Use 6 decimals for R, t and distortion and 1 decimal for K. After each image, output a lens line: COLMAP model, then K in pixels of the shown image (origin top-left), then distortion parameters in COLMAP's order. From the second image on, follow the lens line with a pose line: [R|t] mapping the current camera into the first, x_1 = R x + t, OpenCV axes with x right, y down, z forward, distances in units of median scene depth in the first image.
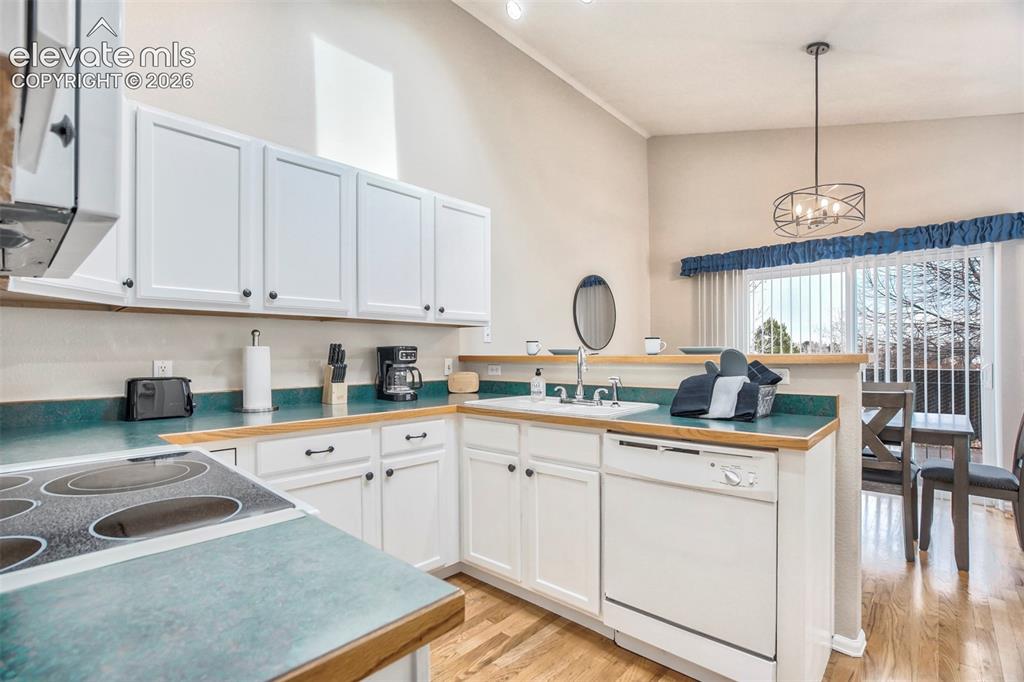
lens RADIAL K [[486.0, 0, 519.4], [0, 486.0, 344.4], [0, 0, 1]] dist [-0.020968, 0.006553]
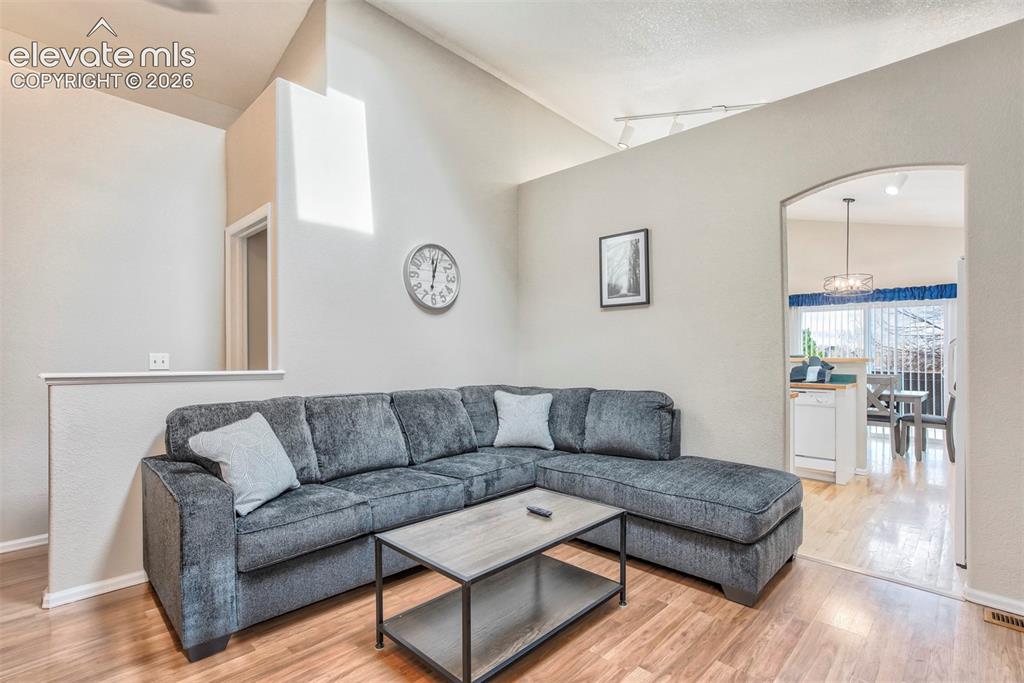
lens RADIAL K [[486.0, 0, 513.2], [0, 486.0, 339.5], [0, 0, 1]] dist [-0.020968, 0.006553]
pose [[0.998853, 0.015507, -0.045312, -0.573030], [-0.016031, 0.999808, -0.011240, -0.012718], [0.045129, 0.011953, 0.998910, -0.897480]]
